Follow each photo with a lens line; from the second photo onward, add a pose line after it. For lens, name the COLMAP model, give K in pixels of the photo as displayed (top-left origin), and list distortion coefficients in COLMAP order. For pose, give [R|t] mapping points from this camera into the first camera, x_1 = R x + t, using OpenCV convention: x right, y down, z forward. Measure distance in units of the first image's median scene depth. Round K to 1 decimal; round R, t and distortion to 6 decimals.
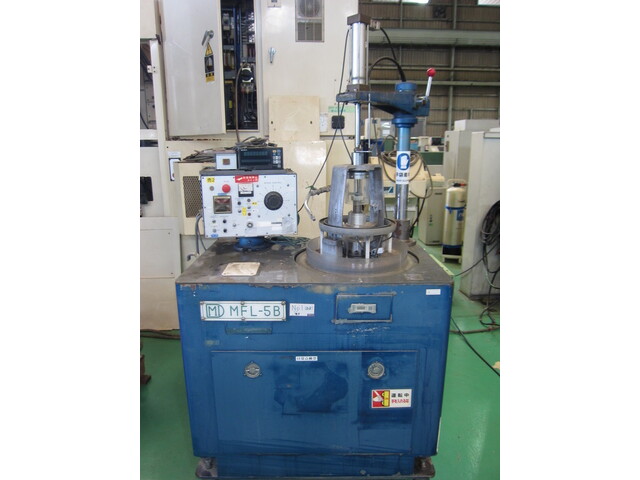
lens RADIAL K [[587.6, 0, 320.9], [0, 587.6, 240.5], [0, 0, 1]] dist [-0.016022, 0.000000]
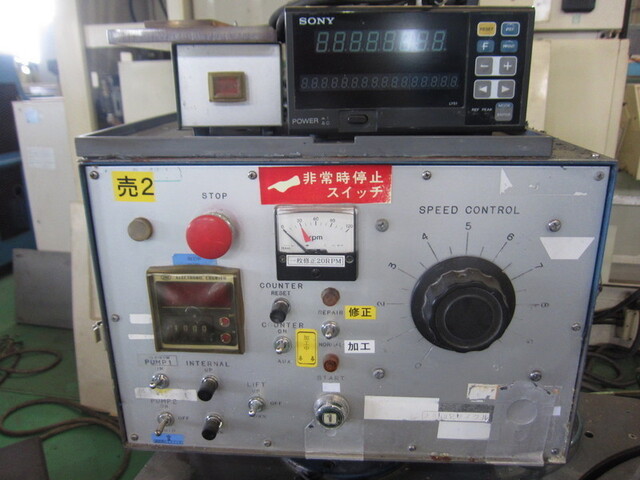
lens RADIAL K [[587.6, 0, 319.6], [0, 587.6, 240.7], [0, 0, 1]] dist [-0.016022, 0.000000]
pose [[0.978768, 0.058473, -0.196452, -0.090714], [-0.035847, 0.992506, 0.116816, -0.108395], [0.201811, -0.107294, 0.973530, 0.818960]]
